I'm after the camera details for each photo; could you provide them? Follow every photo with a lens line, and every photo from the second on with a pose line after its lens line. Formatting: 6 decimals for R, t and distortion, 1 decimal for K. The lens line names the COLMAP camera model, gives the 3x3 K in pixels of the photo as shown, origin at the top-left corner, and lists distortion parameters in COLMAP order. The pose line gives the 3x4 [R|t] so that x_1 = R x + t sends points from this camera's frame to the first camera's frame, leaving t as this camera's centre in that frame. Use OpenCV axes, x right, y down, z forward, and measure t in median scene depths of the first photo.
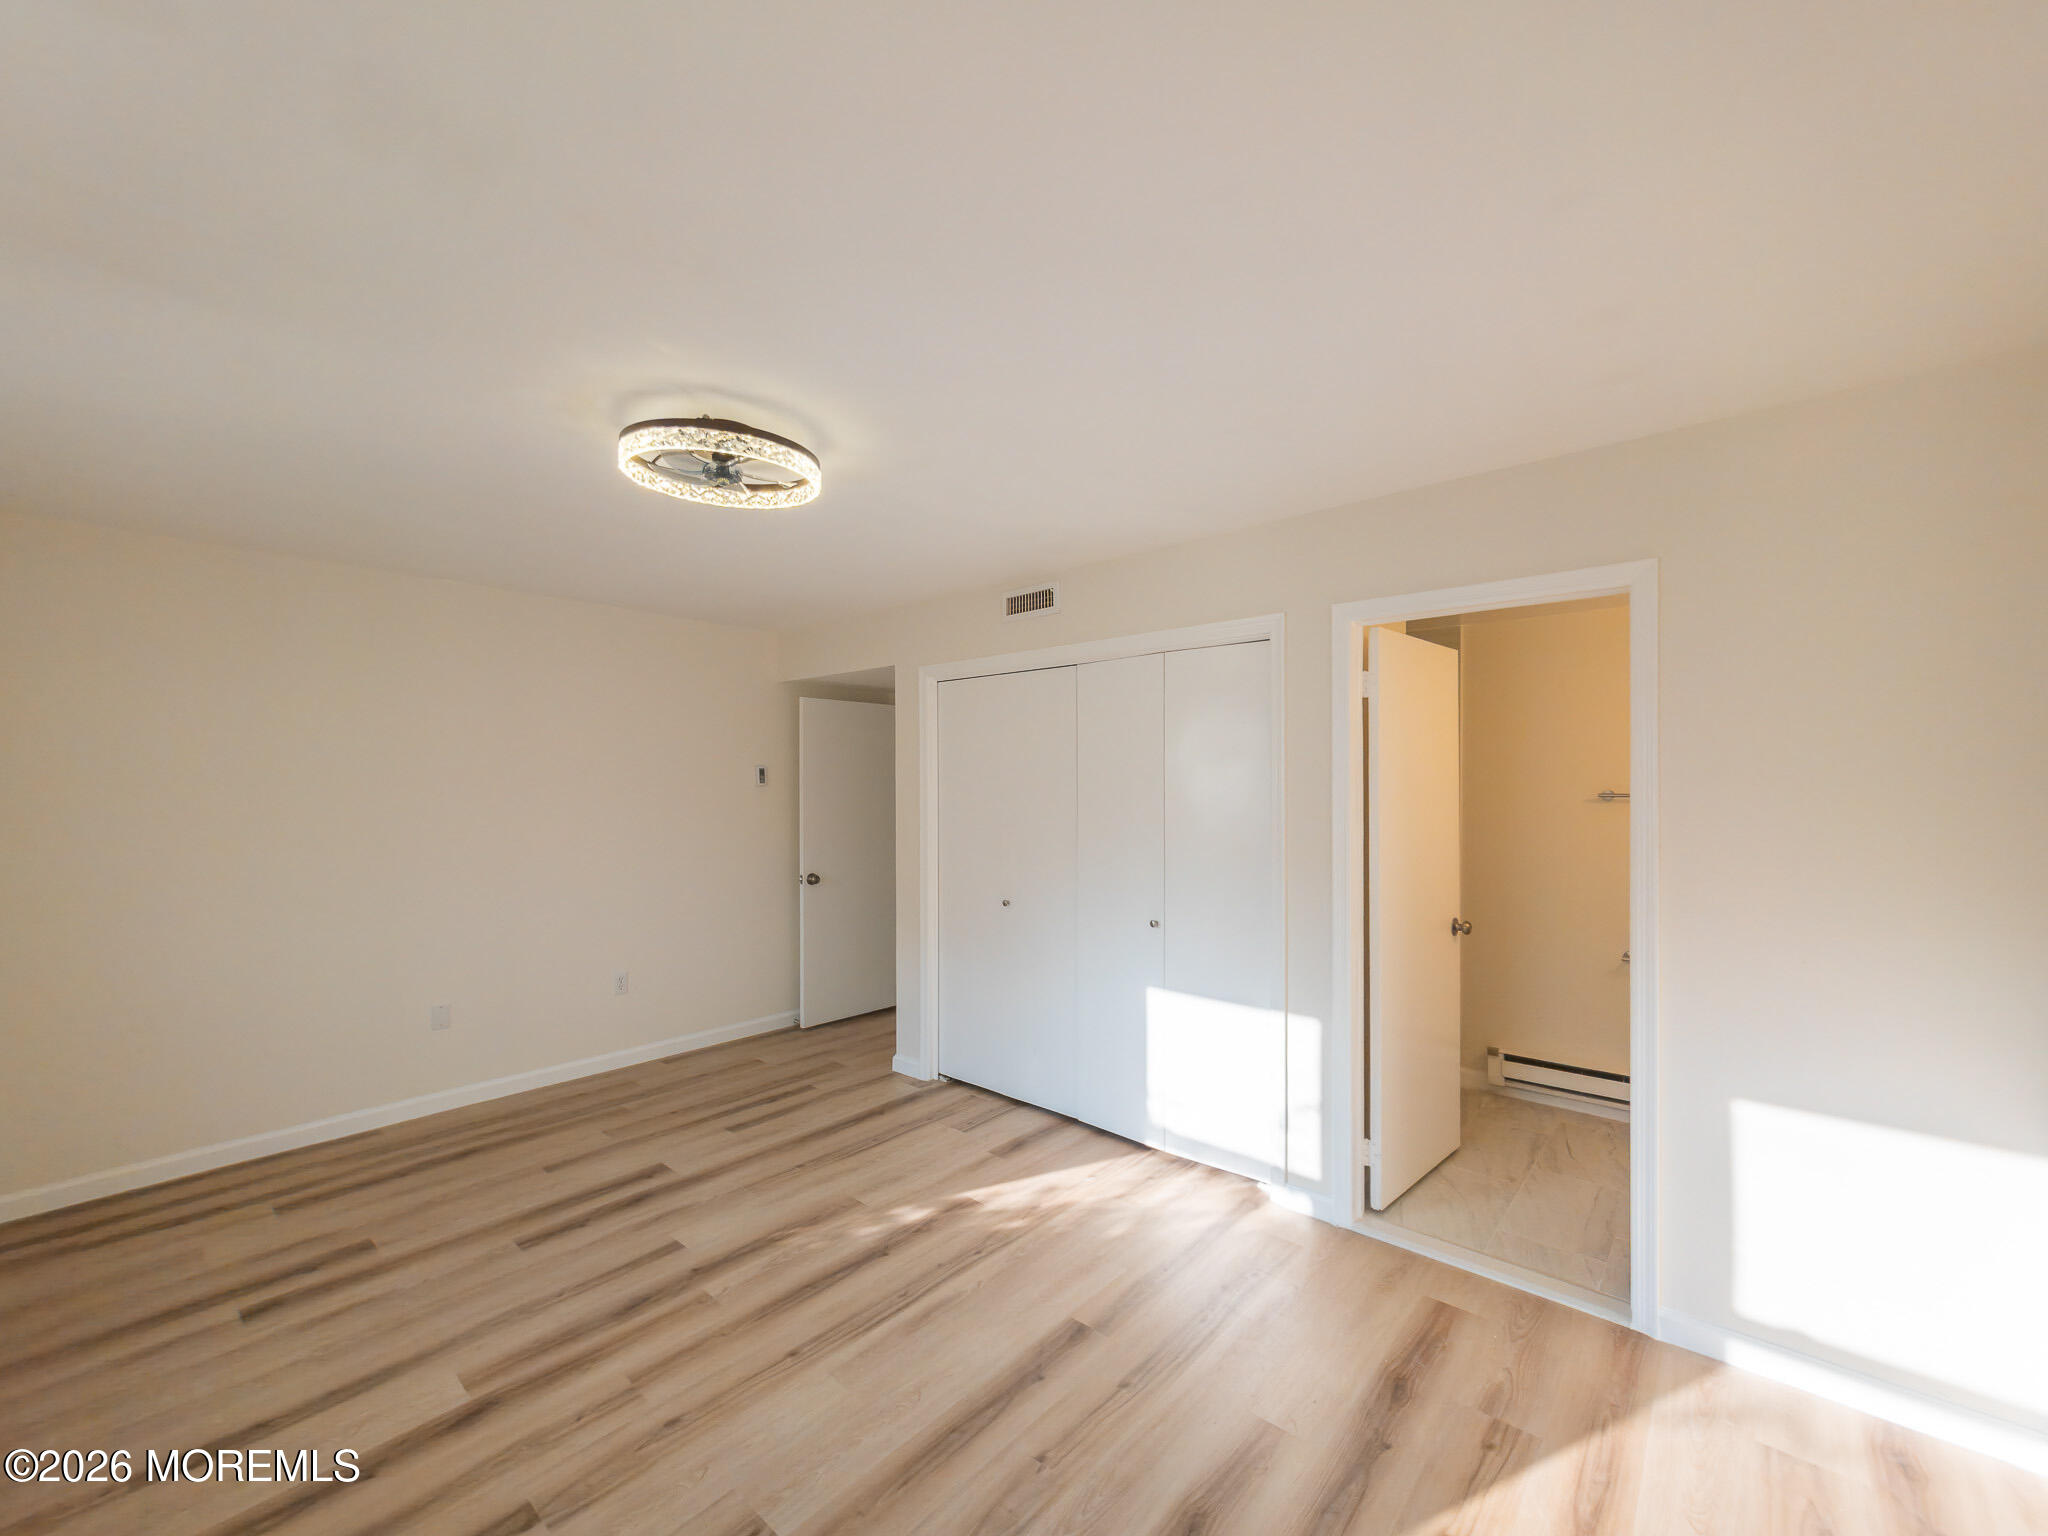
lens RADIAL K [[833.6, 0, 1018.2], [0, 833.6, 784.2], [0, 0, 1]] dist [-0.000416, 0.000742]
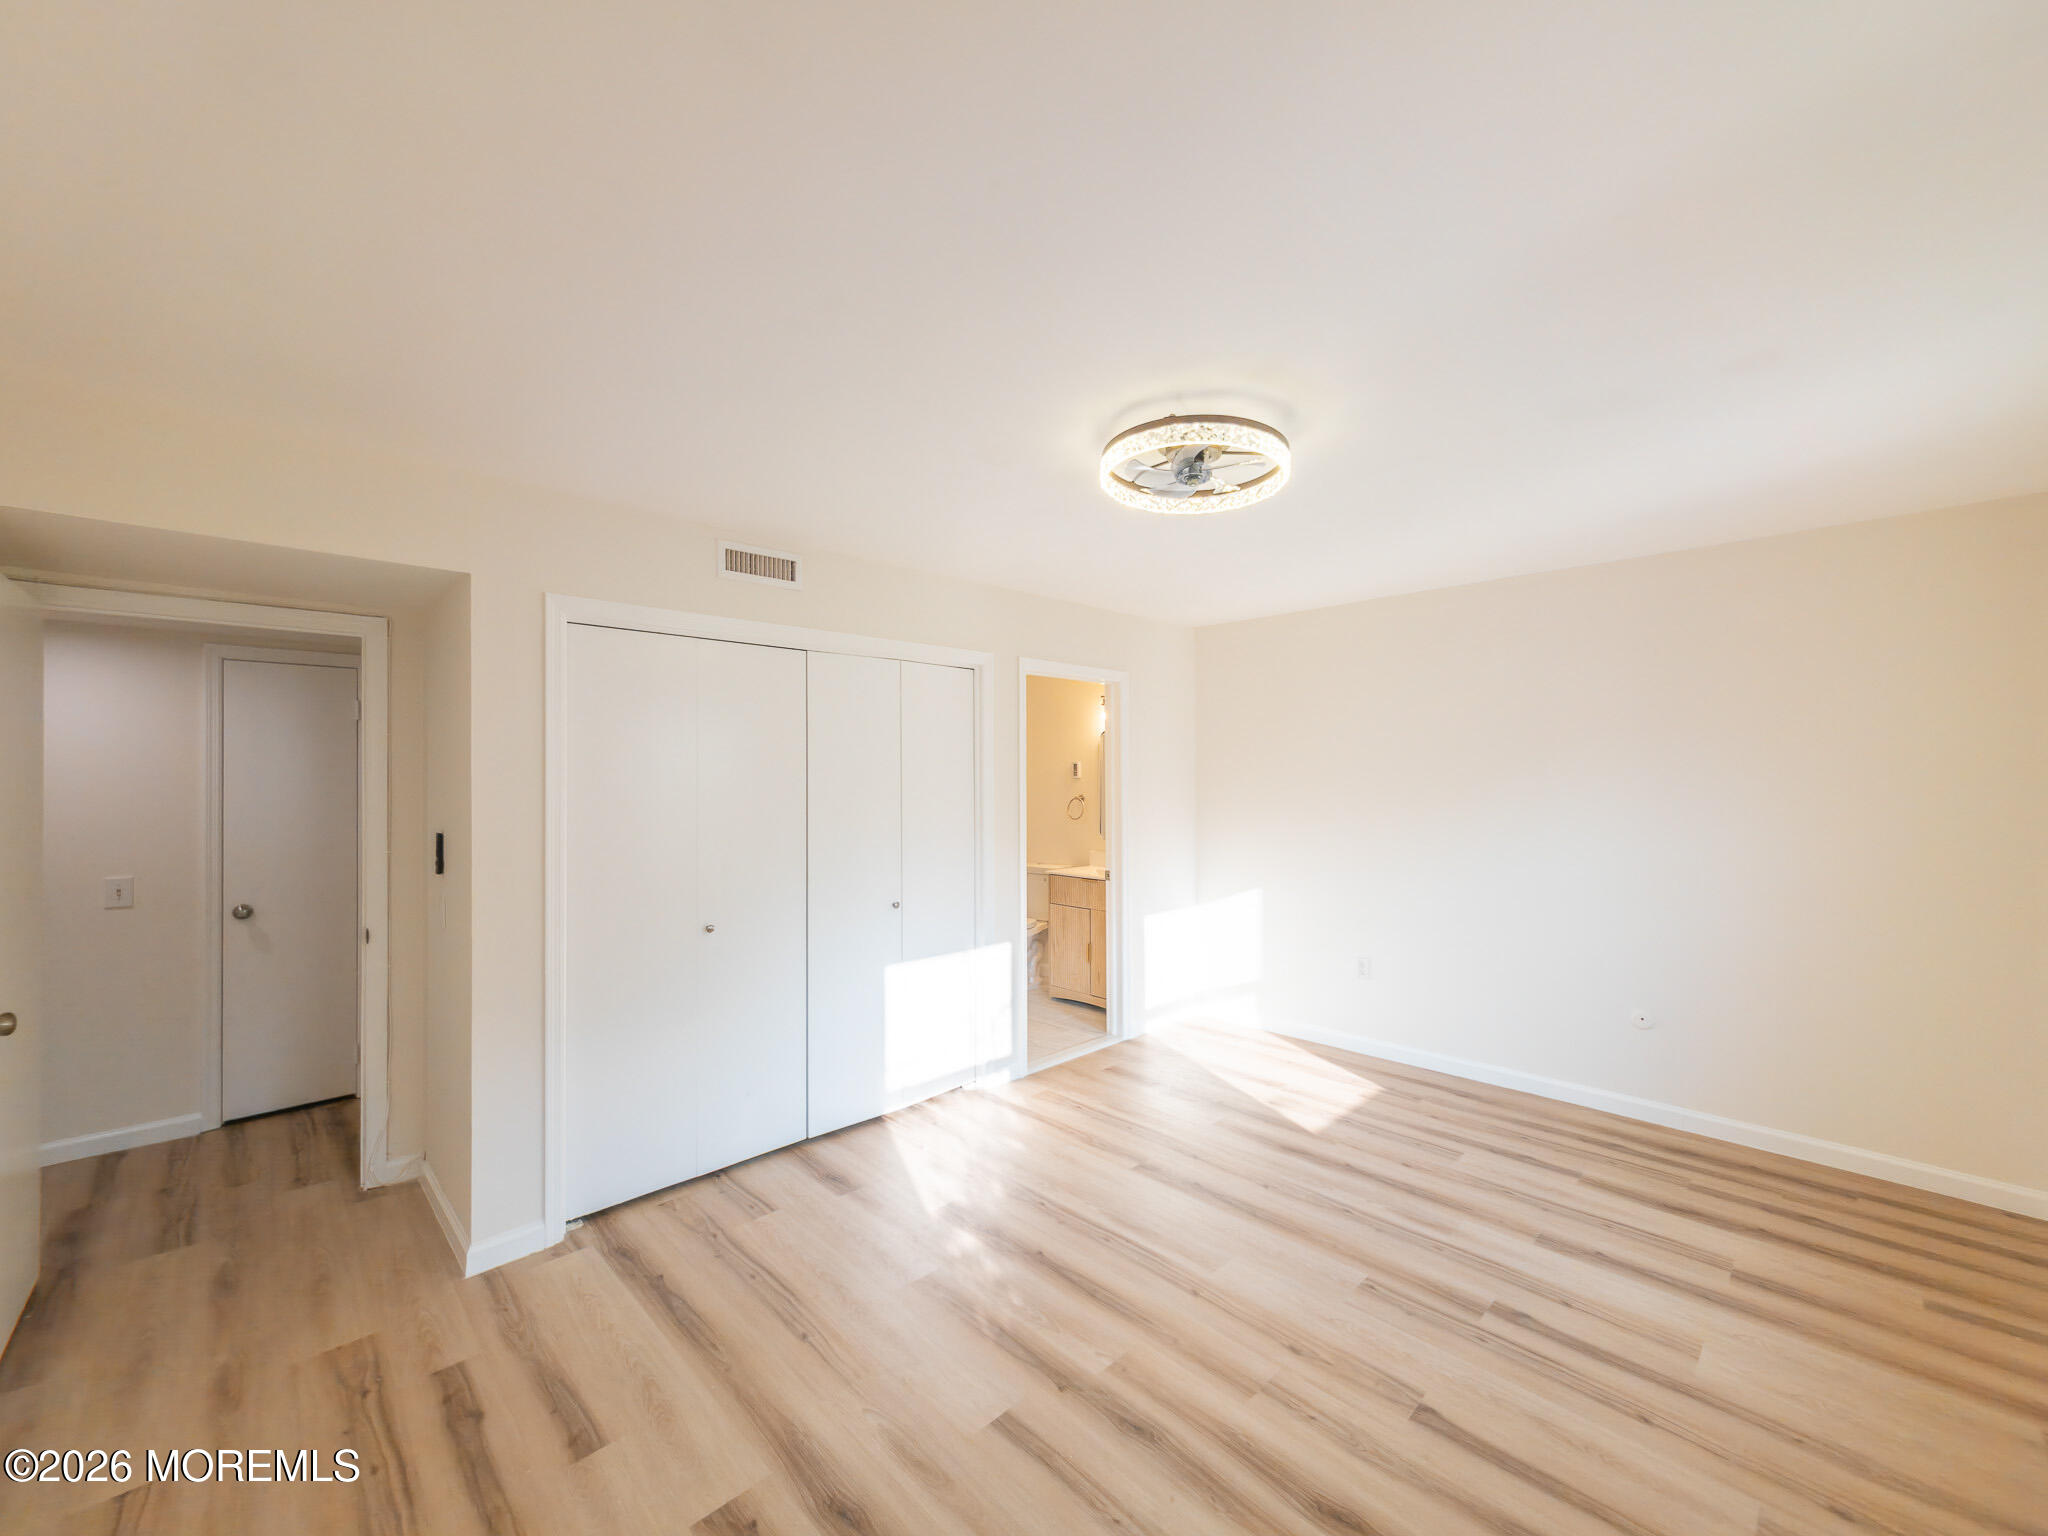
lens RADIAL K [[833.6, 0, 1018.8], [0, 833.6, 770.2], [0, 0, 1]] dist [-0.000416, 0.000742]
pose [[0.061923, 0.011991, 0.998009, -0.968710], [0.001459, 0.999926, -0.012105, 0.002932], [-0.998080, 0.002206, 0.061901, 0.806815]]
